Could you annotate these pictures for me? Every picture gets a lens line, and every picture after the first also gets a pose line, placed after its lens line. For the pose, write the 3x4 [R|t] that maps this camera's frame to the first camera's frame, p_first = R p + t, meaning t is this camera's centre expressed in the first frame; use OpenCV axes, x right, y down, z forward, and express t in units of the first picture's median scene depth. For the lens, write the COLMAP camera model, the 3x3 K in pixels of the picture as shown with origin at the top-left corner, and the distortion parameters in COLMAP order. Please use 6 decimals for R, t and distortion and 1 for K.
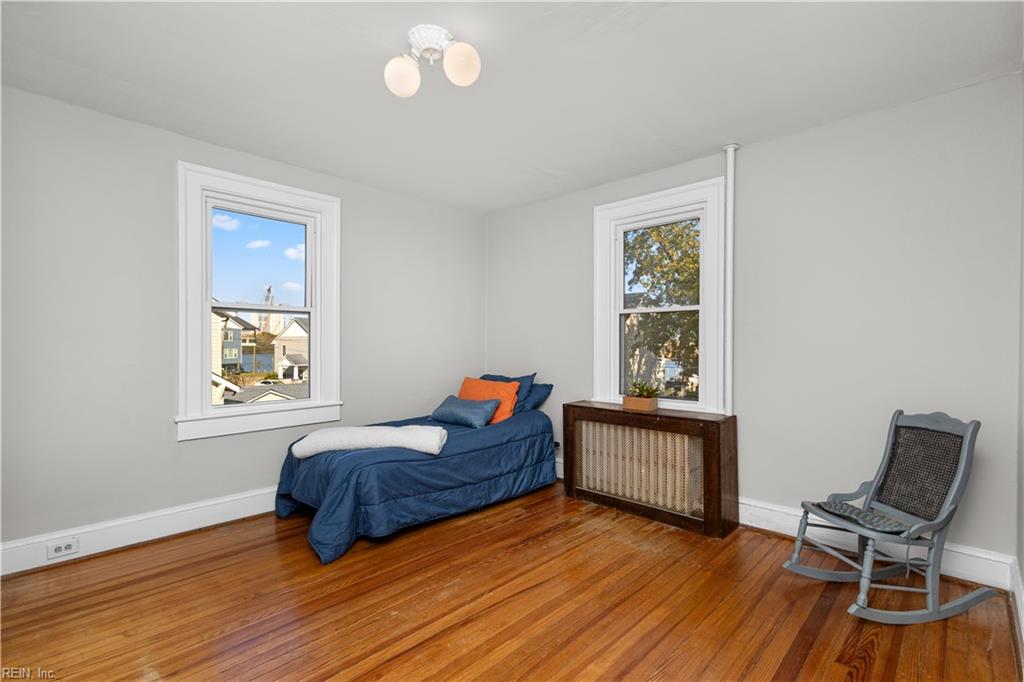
lens RADIAL K [[465.6, 0, 513.0], [0, 465.6, 346.3], [0, 0, 1]] dist [0.000032, -0.000156]
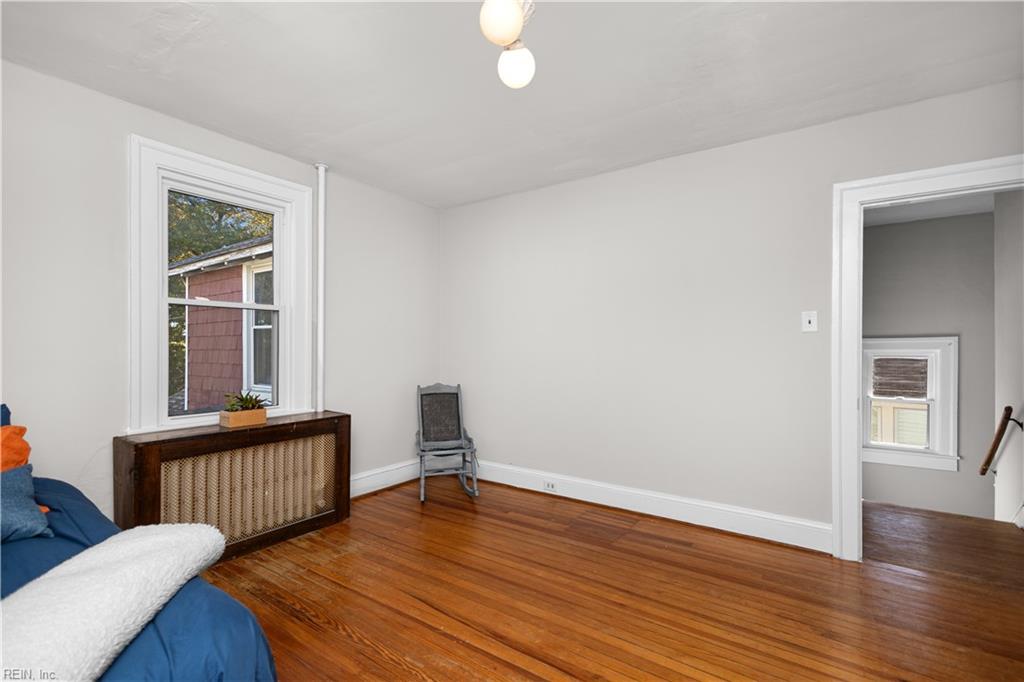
lens RADIAL K [[472.7, 0, 509.7], [0, 472.7, 338.6], [0, 0, 1]] dist [0.005414, -0.000243]
pose [[-0.149290, 0.012482, 0.988715, -0.752291], [0.000766, 0.999921, -0.012508, -0.007338], [-0.988793, -0.001110, -0.149288, 0.784518]]
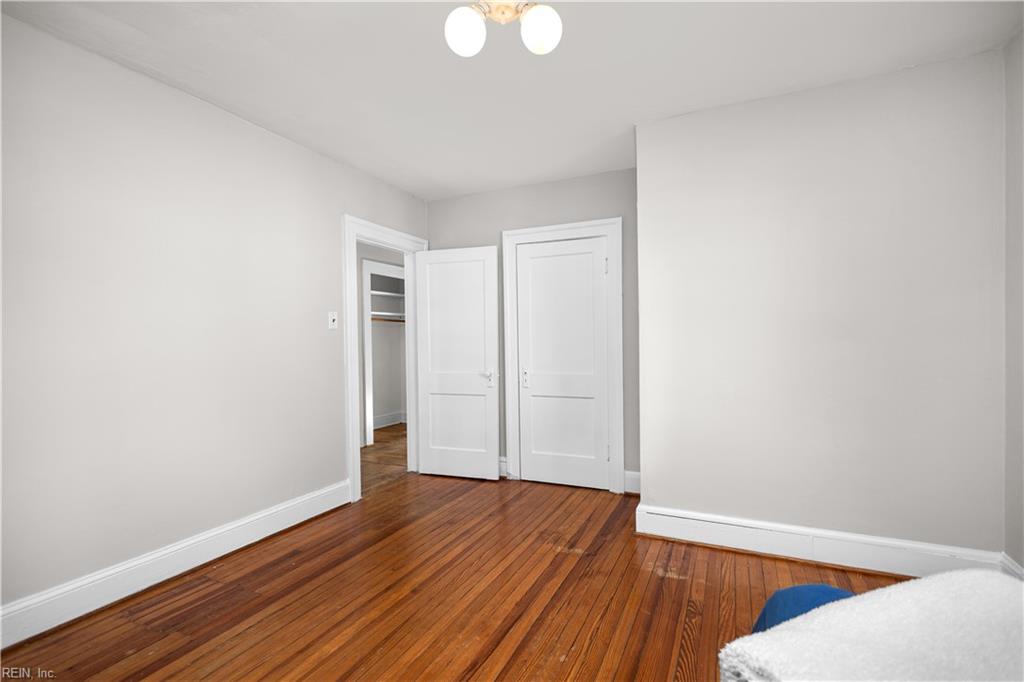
lens RADIAL K [[472.7, 0, 509.7], [0, 472.7, 338.6], [0, 0, 1]] dist [0.005414, -0.000243]
pose [[-0.951167, 0.012679, -0.308418, 0.068922], [0.011586, 0.999918, 0.005373, -0.010407], [0.308461, 0.001538, -0.951236, 1.290411]]
